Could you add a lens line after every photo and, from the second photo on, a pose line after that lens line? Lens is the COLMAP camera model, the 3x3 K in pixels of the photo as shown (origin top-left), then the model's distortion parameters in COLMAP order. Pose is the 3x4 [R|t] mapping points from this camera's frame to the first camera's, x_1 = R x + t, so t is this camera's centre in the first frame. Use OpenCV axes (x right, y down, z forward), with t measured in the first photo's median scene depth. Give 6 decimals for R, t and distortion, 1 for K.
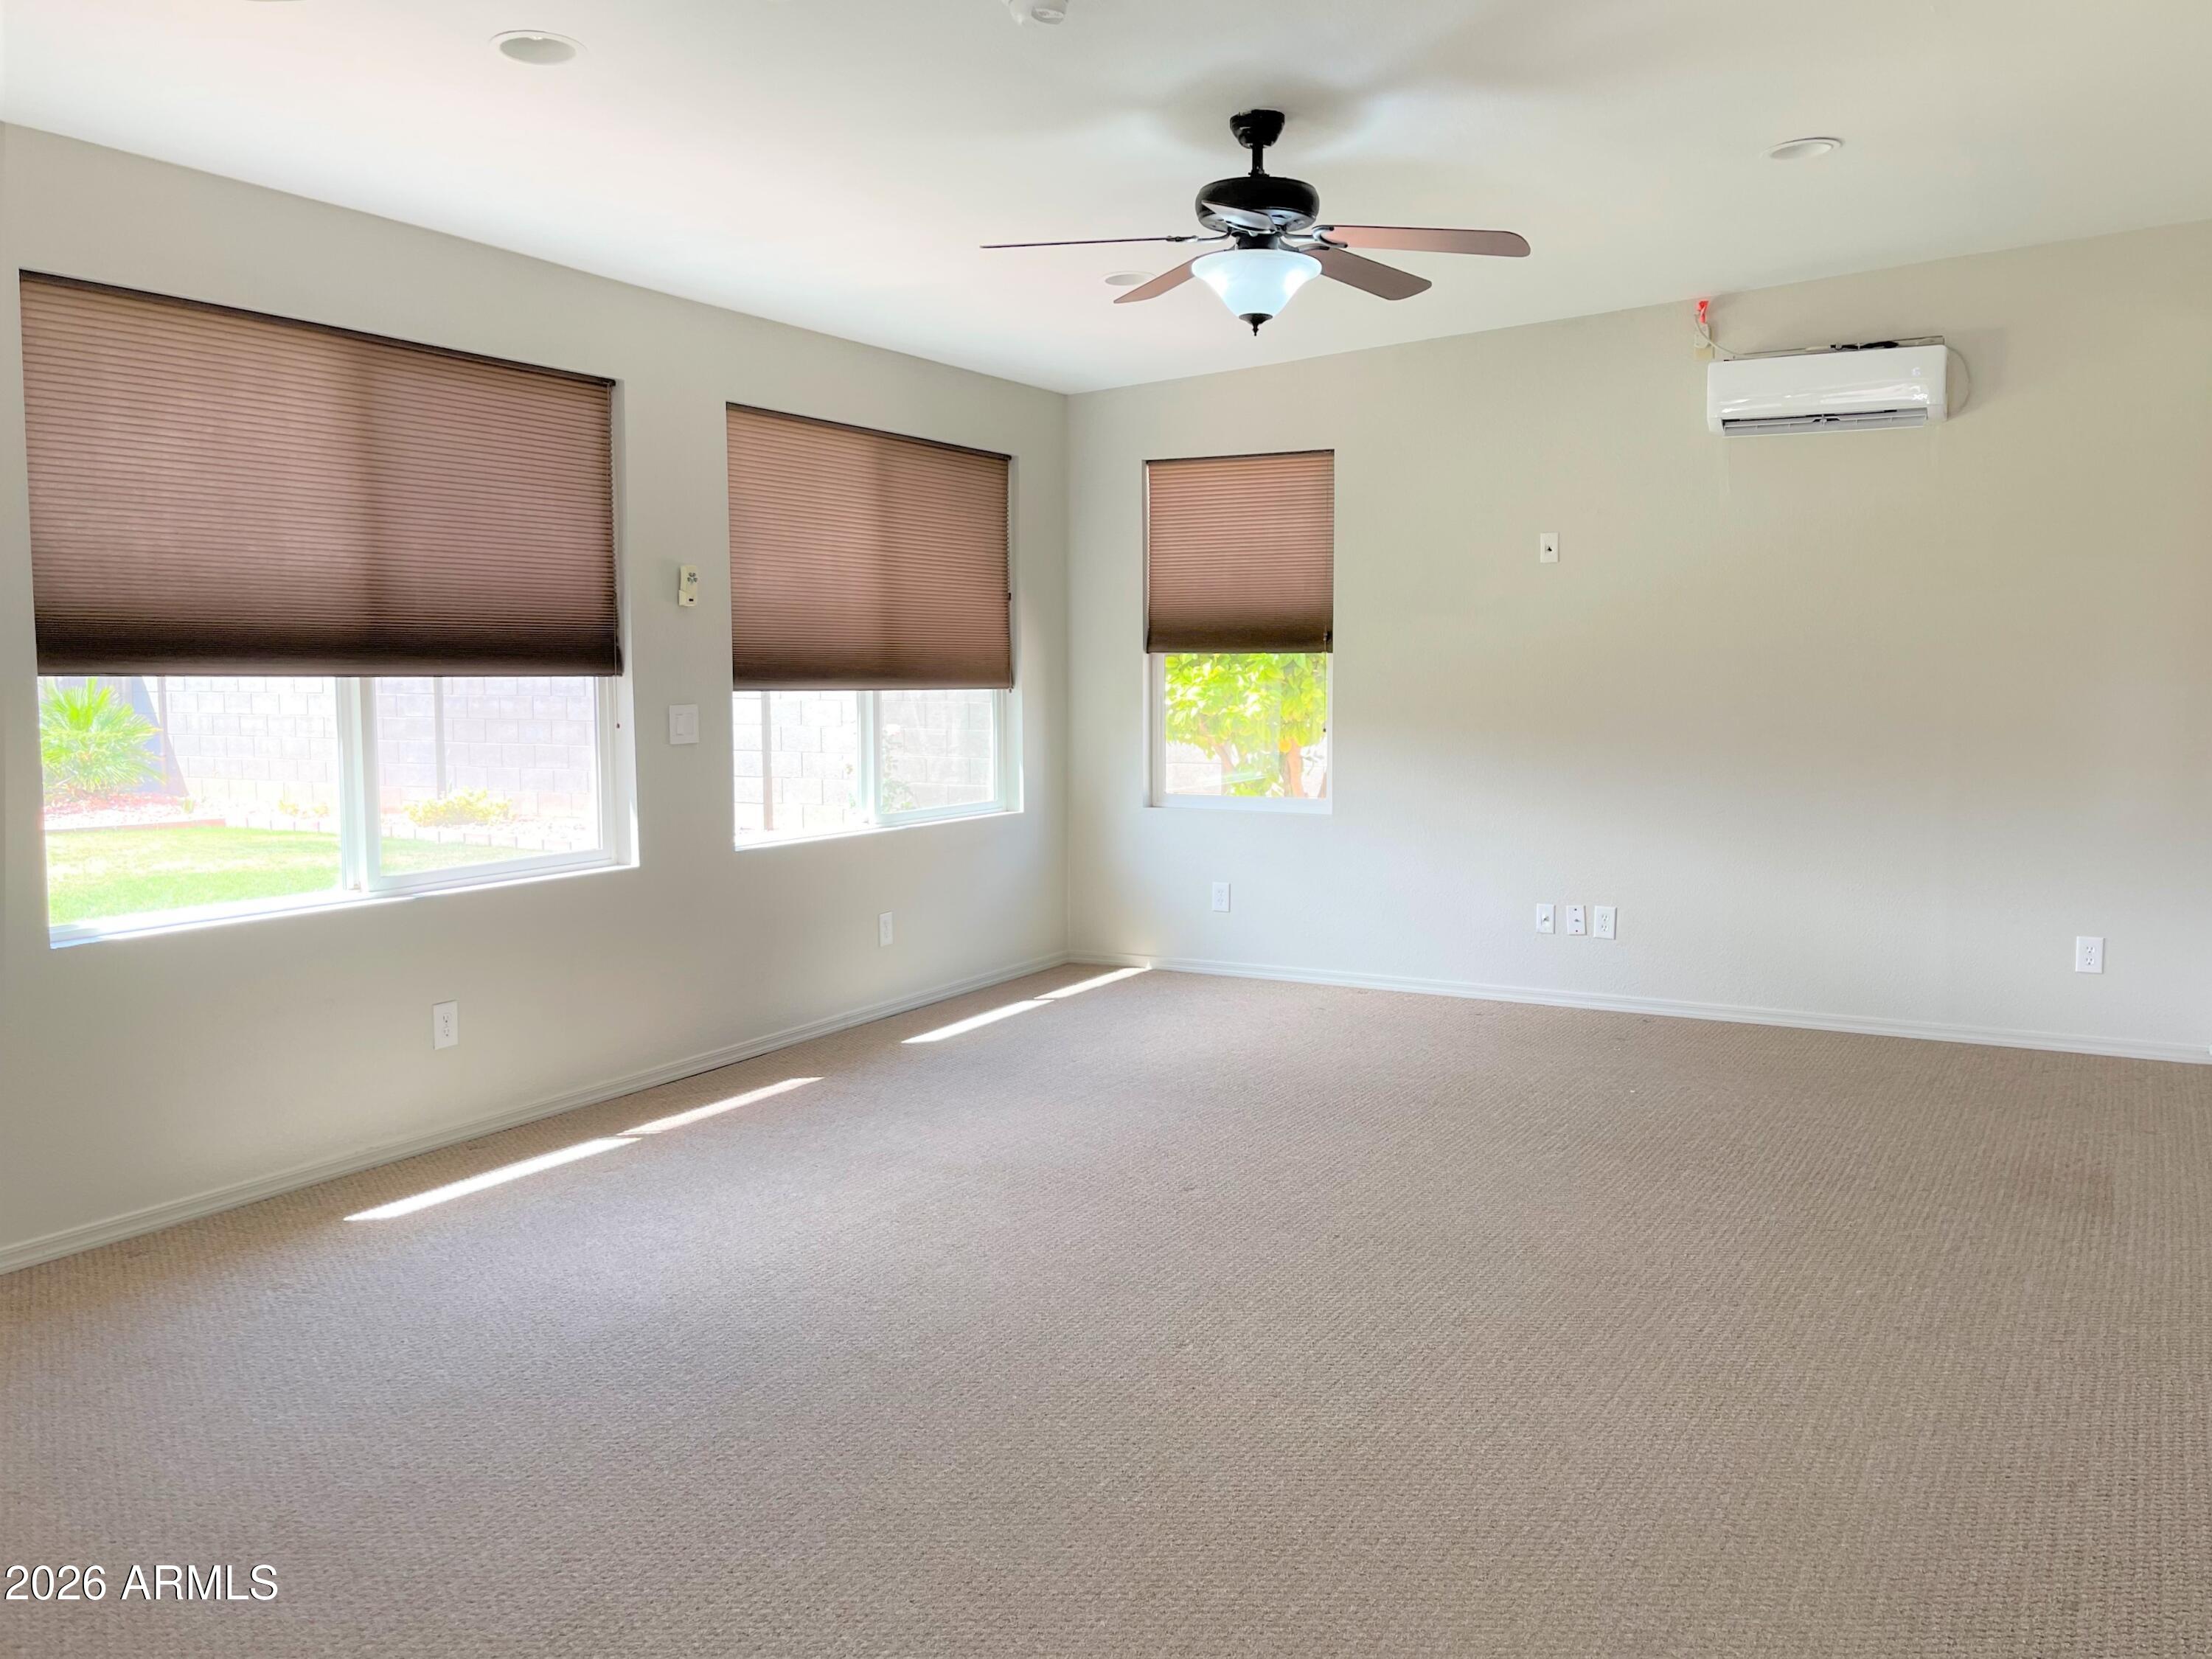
lens RADIAL K [[1698.3, 0, 1121.3], [0, 1698.3, 814.8], [0, 0, 1]] dist [0.030666, -0.014379]
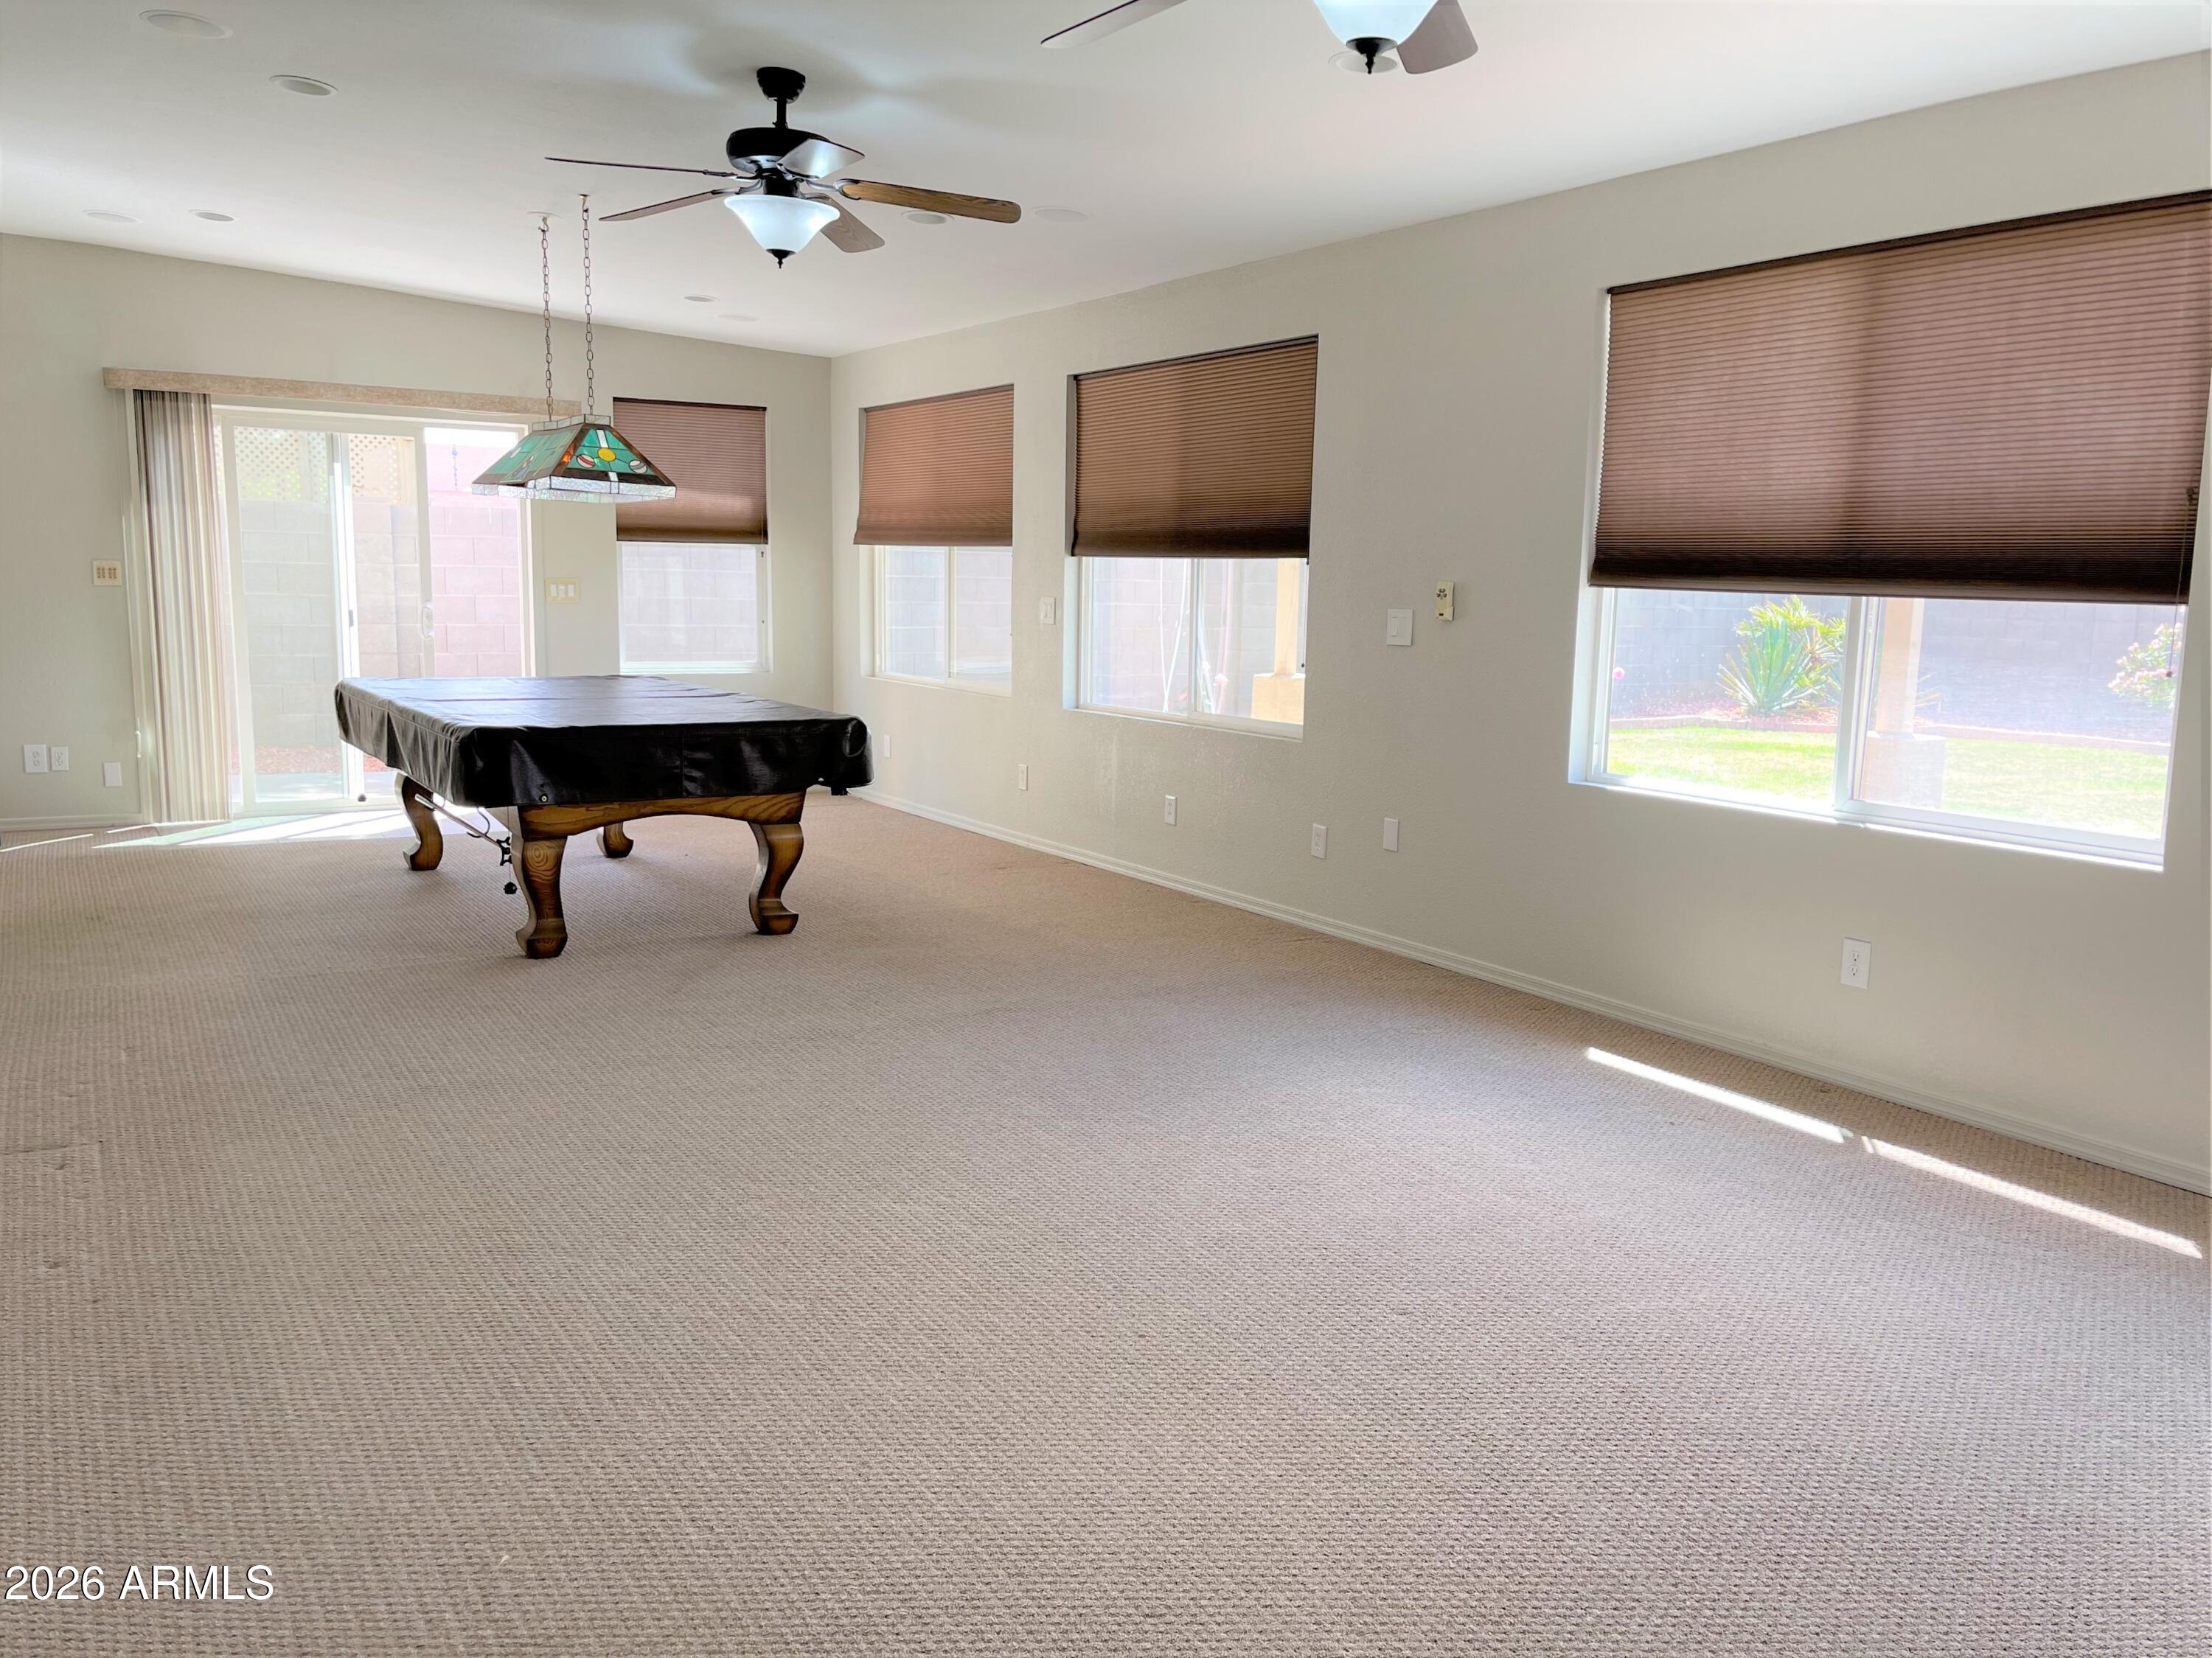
lens RADIAL K [[1698.1, 0, 1120.8], [0, 1698.1, 846.3], [0, 0, 1]] dist [0.030666, -0.014379]
pose [[-0.440482, 0.137907, -0.887106, 0.683738], [-0.102861, 0.973871, 0.202470, -0.101055], [0.891849, 0.180433, -0.414787, 1.110594]]
